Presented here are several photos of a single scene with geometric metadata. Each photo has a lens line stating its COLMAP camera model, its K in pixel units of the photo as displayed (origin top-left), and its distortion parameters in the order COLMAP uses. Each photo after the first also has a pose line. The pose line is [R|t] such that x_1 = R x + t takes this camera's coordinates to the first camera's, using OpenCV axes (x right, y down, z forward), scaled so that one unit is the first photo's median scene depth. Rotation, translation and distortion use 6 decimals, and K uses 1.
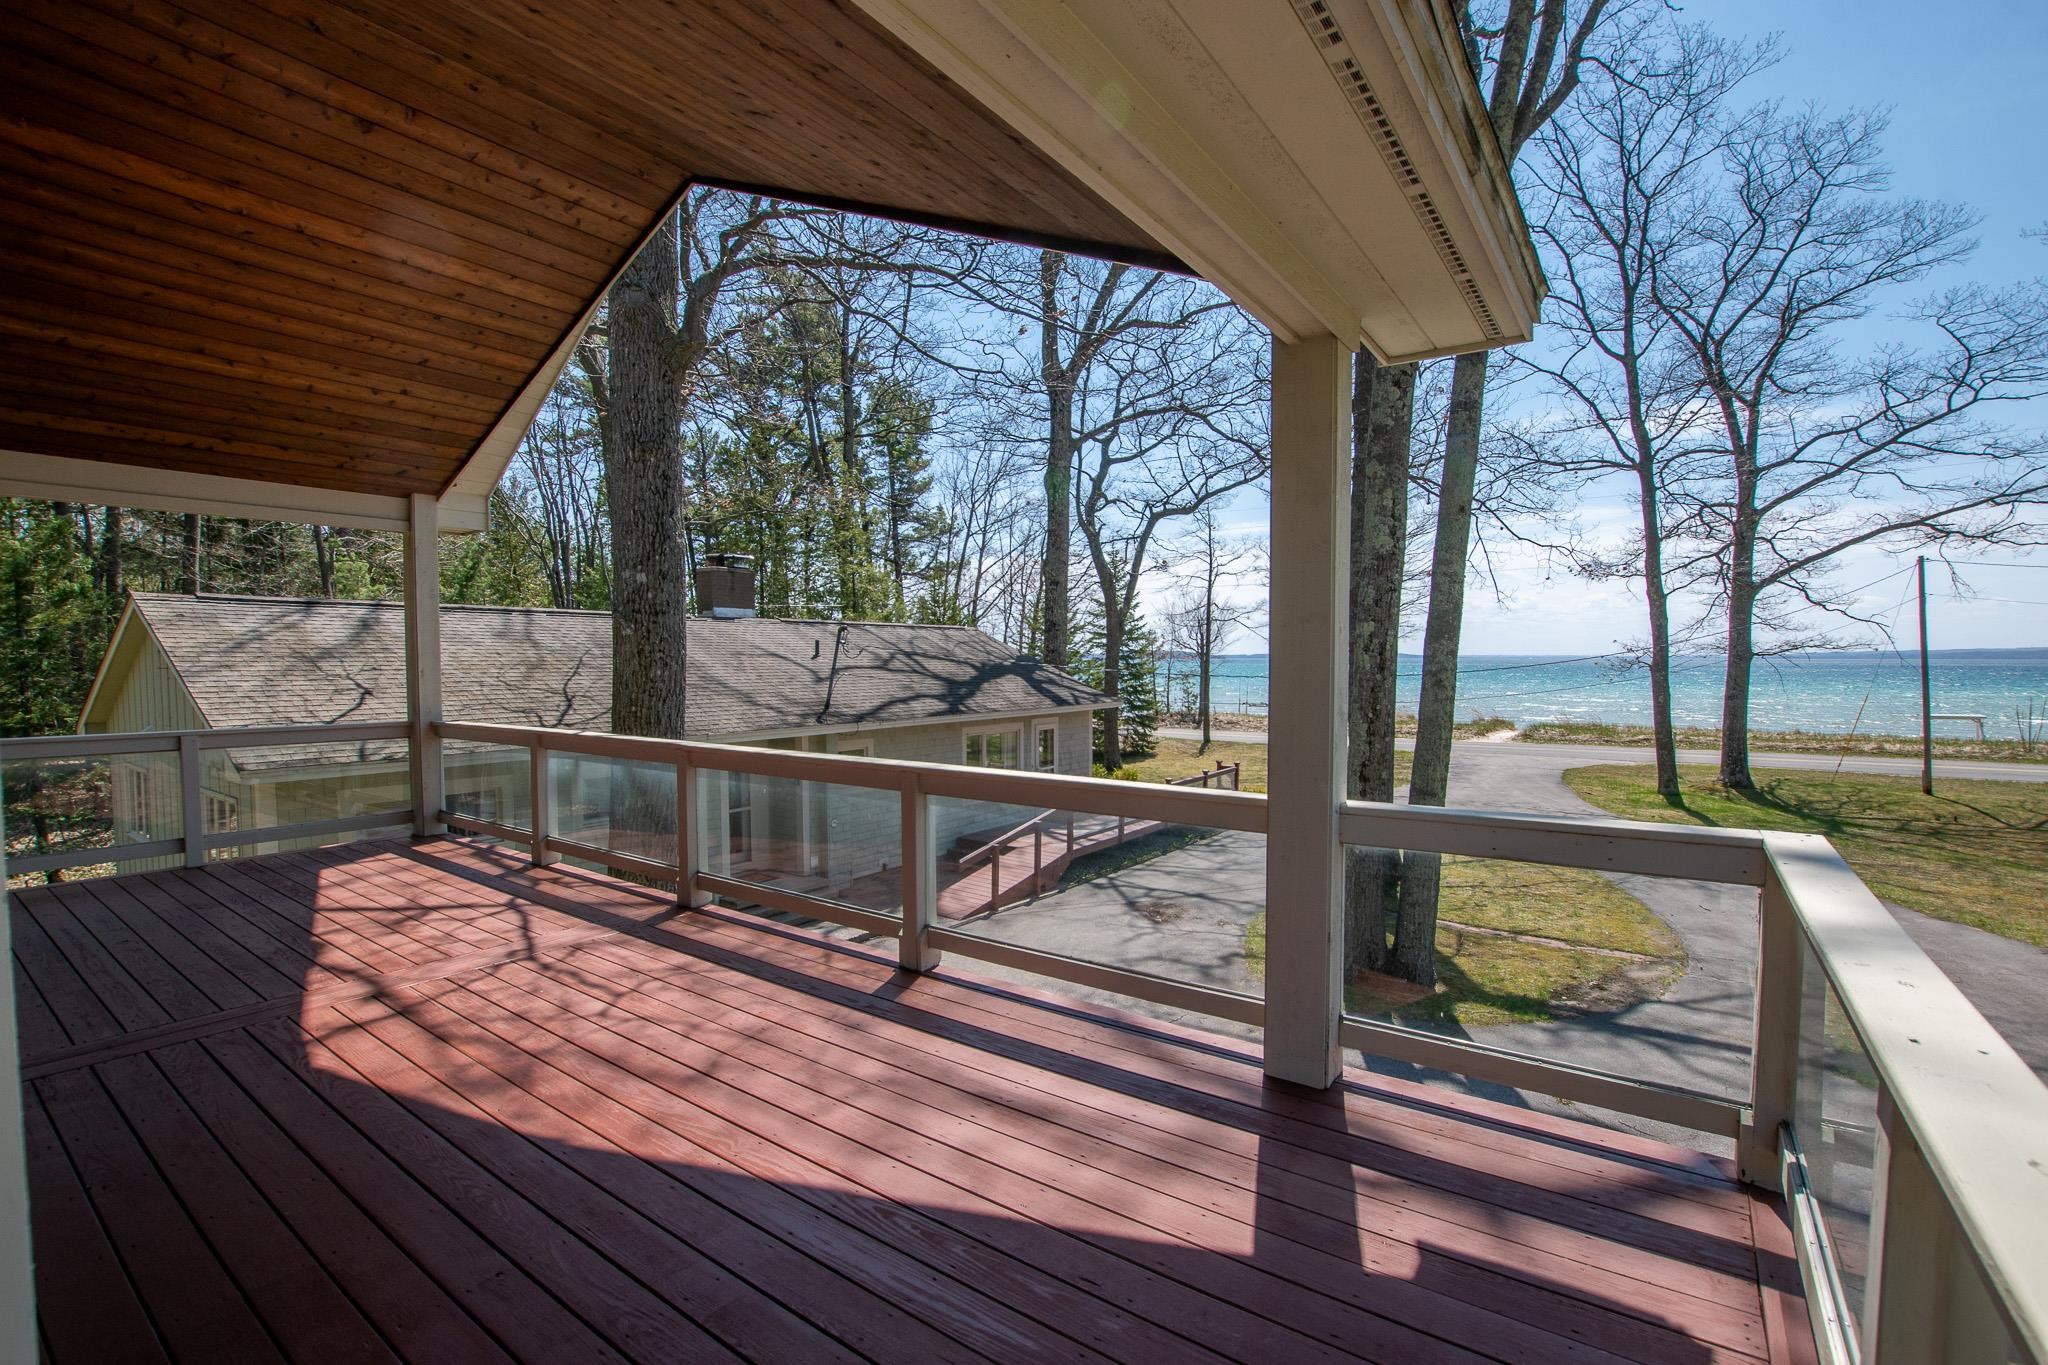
lens RADIAL K [[904.8, 0, 1024.0], [0, 904.8, 682.5], [0, 0, 1]] dist [-0.027653, -0.000303]
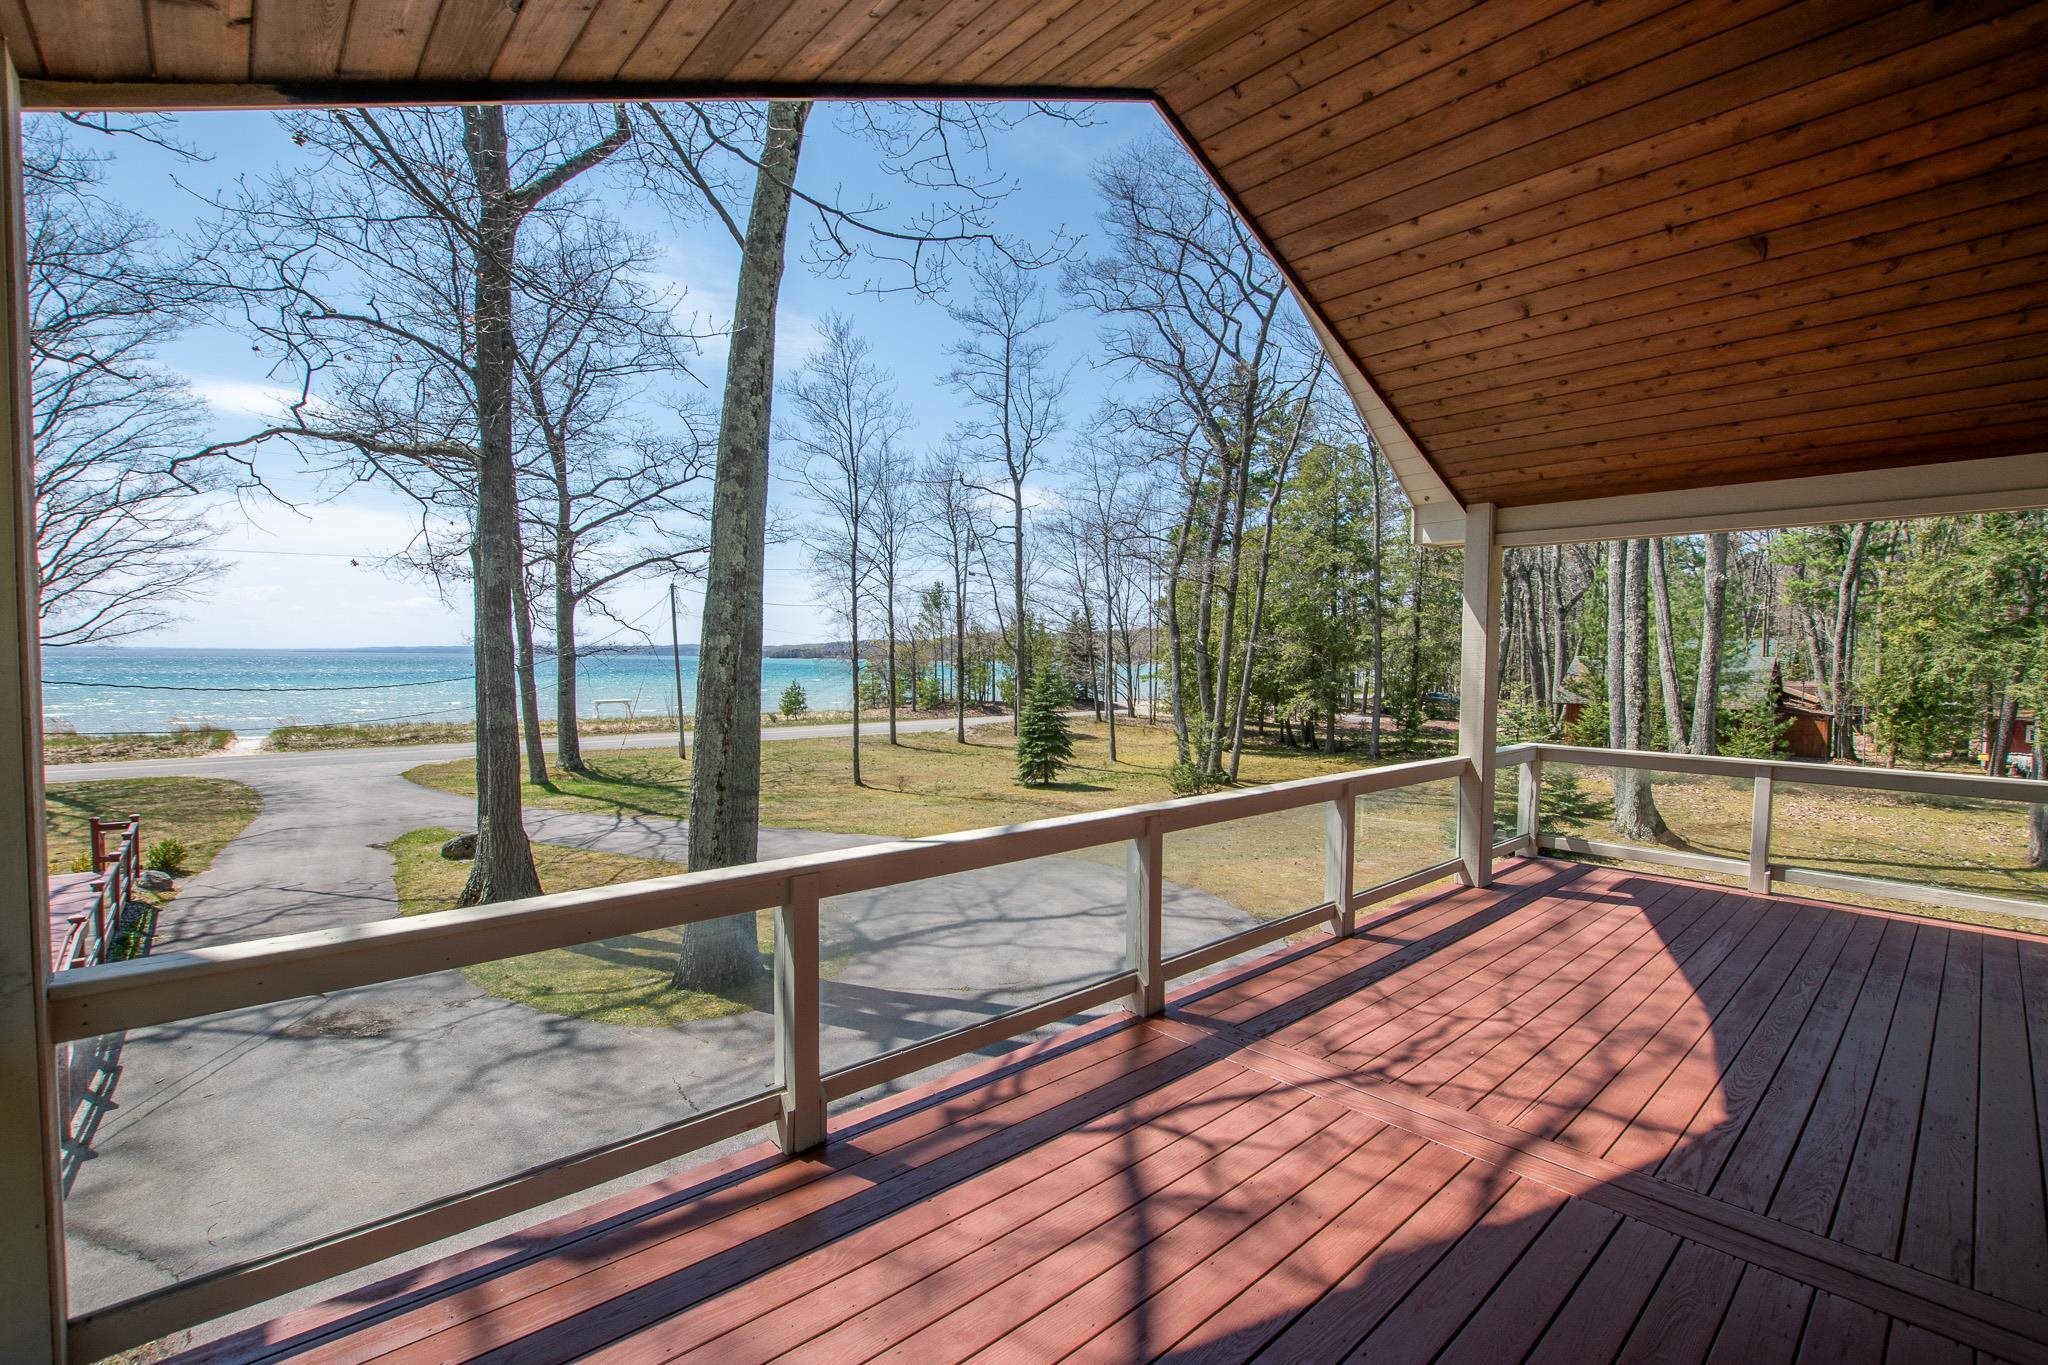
lens RADIAL K [[904.8, 0, 1024.0], [0, 904.8, 682.5], [0, 0, 1]] dist [-0.027653, -0.000303]
pose [[0.205610, -0.022205, 0.978382, -1.438545], [0.014935, 0.999697, 0.019550, -0.072785], [-0.978520, 0.010593, 0.205880, 1.161338]]
